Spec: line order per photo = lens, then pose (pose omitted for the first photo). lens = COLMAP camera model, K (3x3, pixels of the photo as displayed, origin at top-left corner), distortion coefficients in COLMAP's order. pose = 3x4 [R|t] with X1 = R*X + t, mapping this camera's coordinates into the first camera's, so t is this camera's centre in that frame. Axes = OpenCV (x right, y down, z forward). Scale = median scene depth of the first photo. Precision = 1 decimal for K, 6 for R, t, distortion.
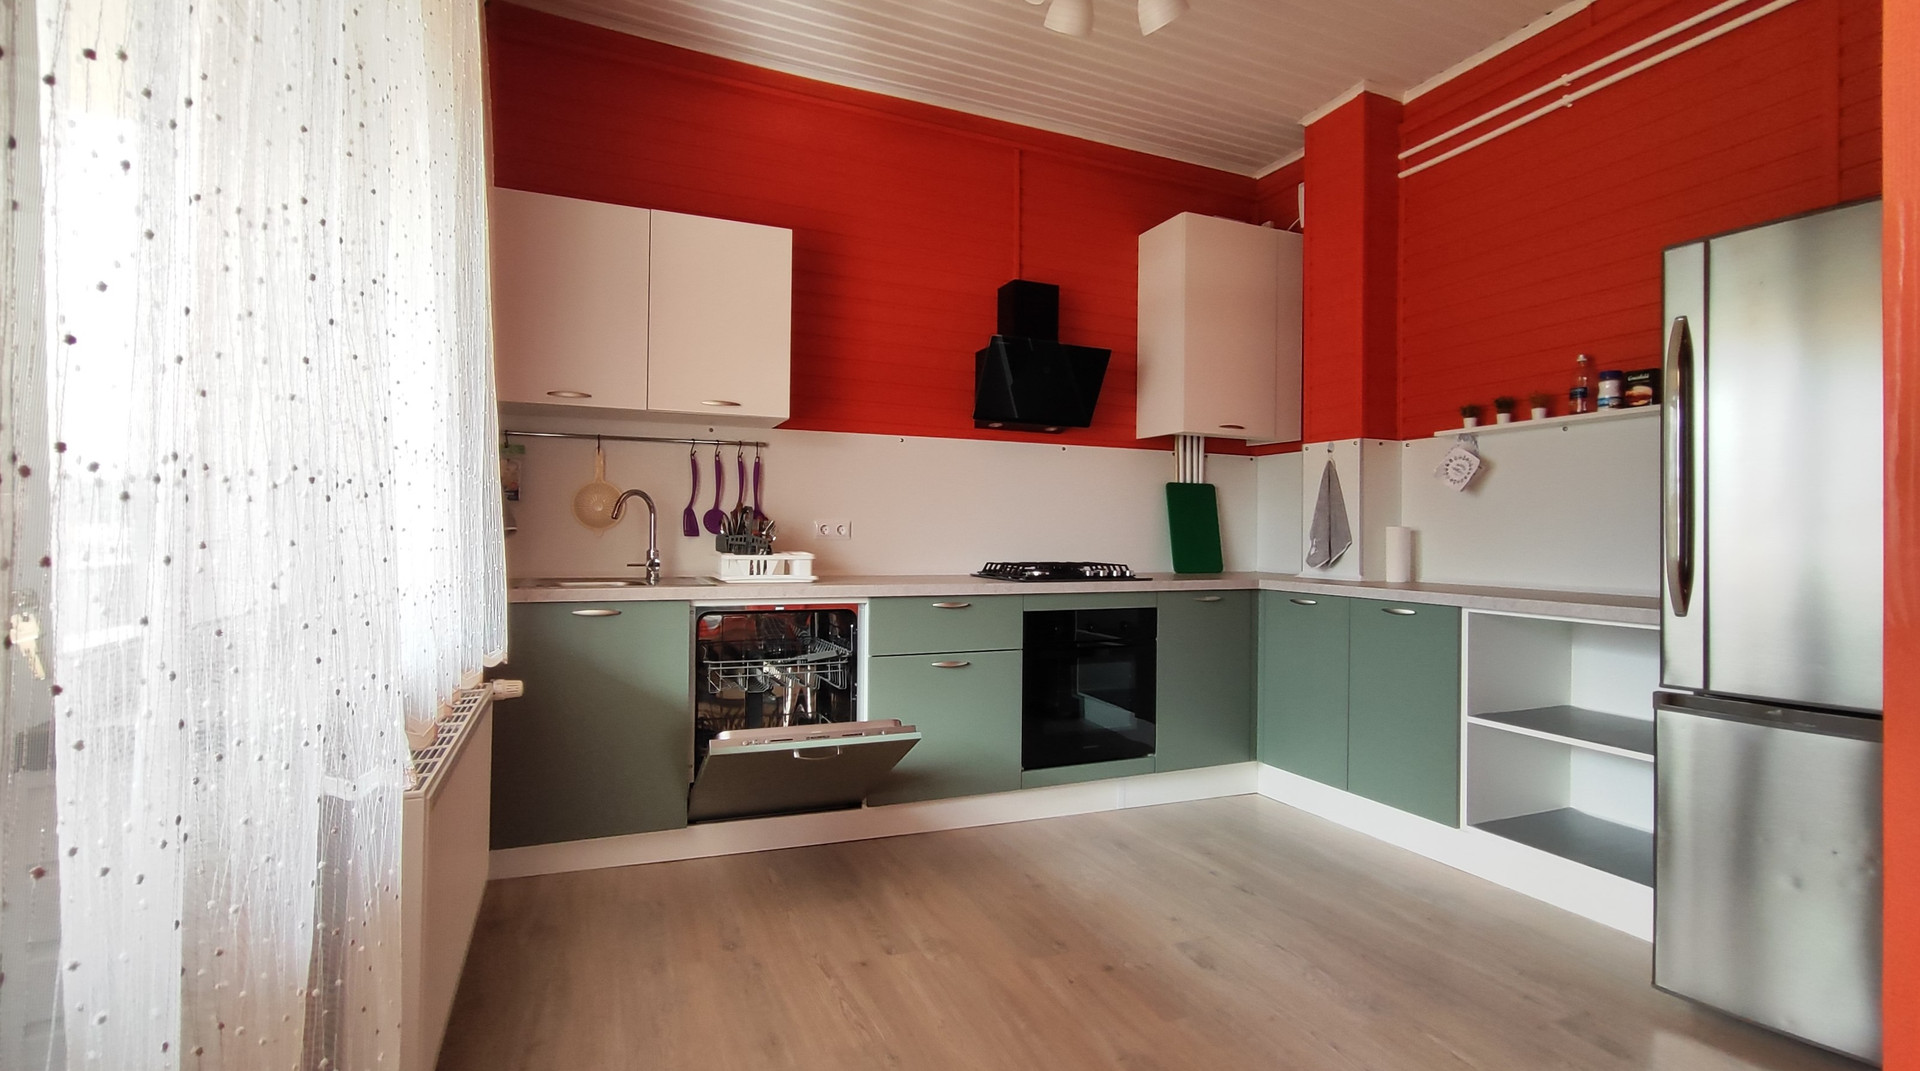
lens RADIAL K [[869.7, 0, 965.5], [0, 869.7, 536.7], [0, 0, 1]] dist [-0.004268, 0.003095]
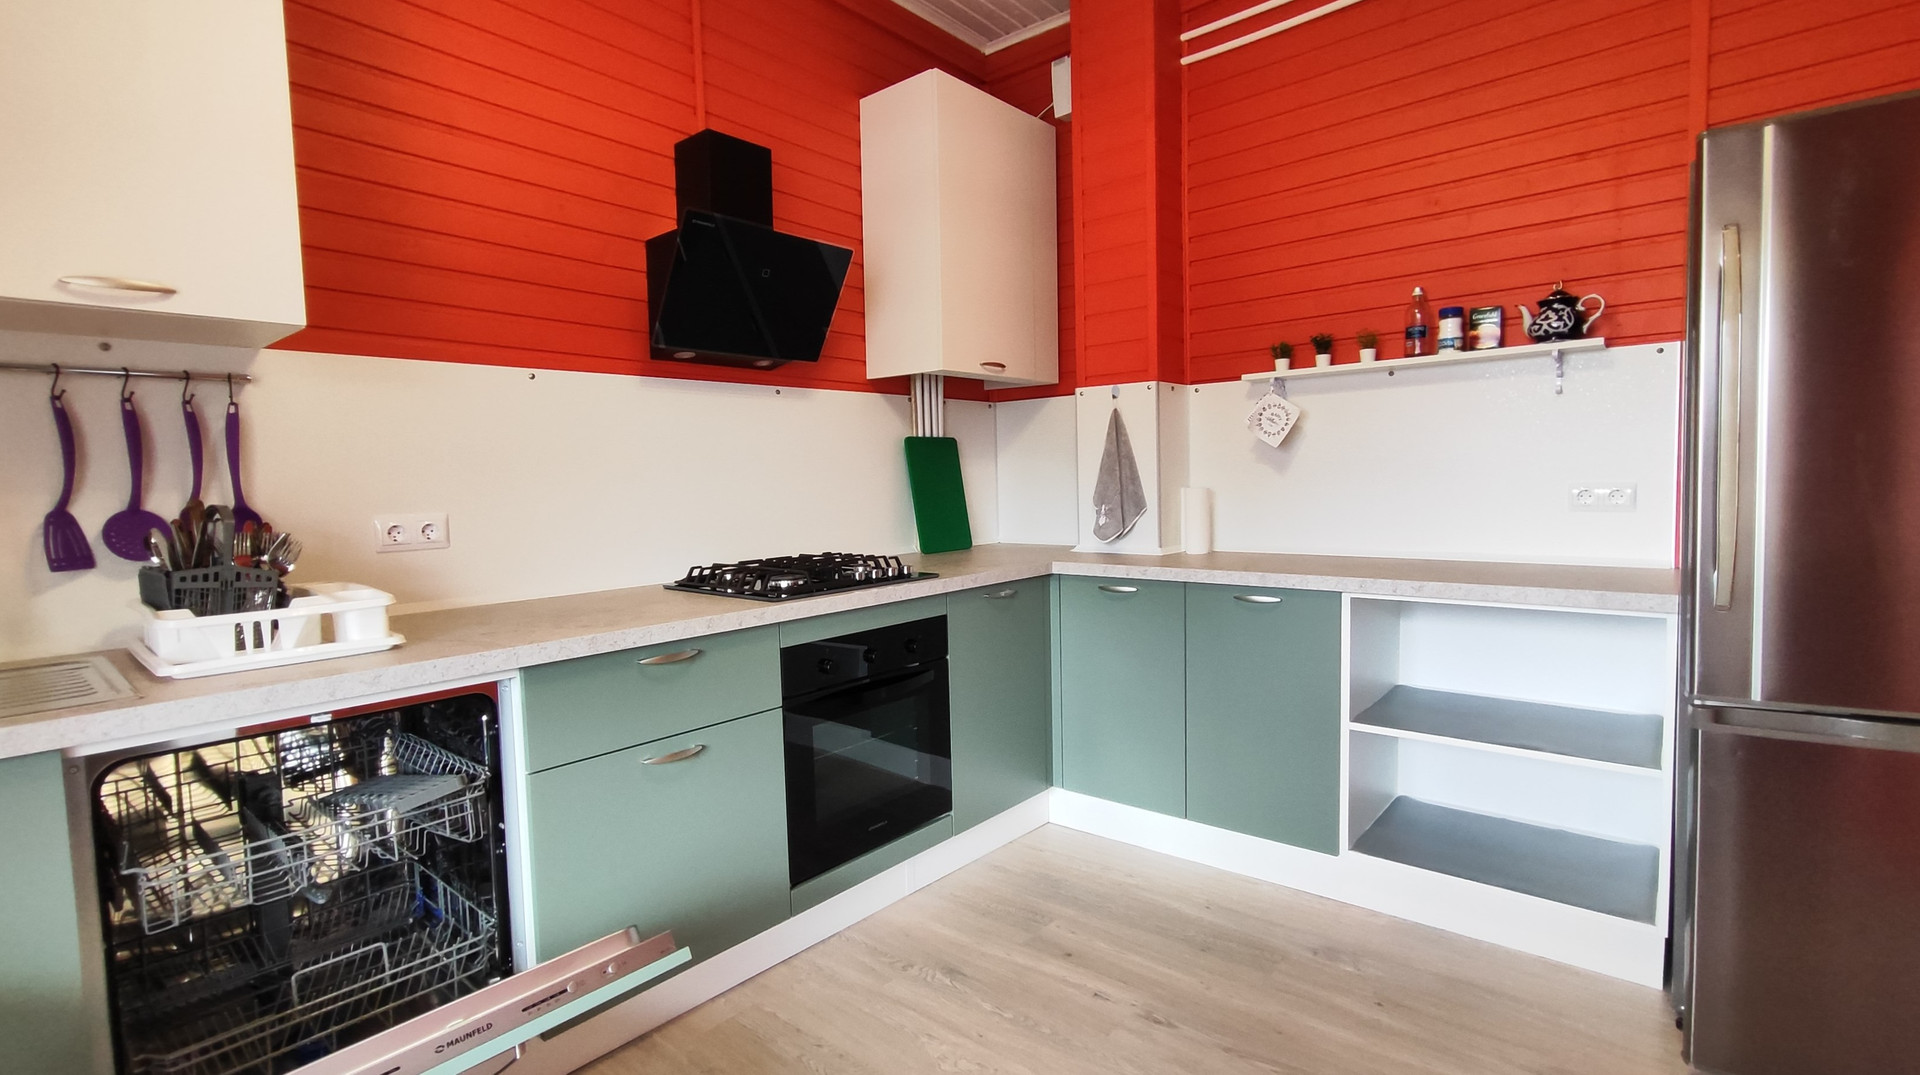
lens RADIAL K [[869.7, 0, 957.9], [0, 869.7, 533.8], [0, 0, 1]] dist [-0.004268, 0.003095]
pose [[0.895889, -0.063546, 0.439711, -0.087573], [0.037100, 0.996962, 0.068490, -0.034815], [-0.442727, -0.045046, 0.895524, 0.355334]]
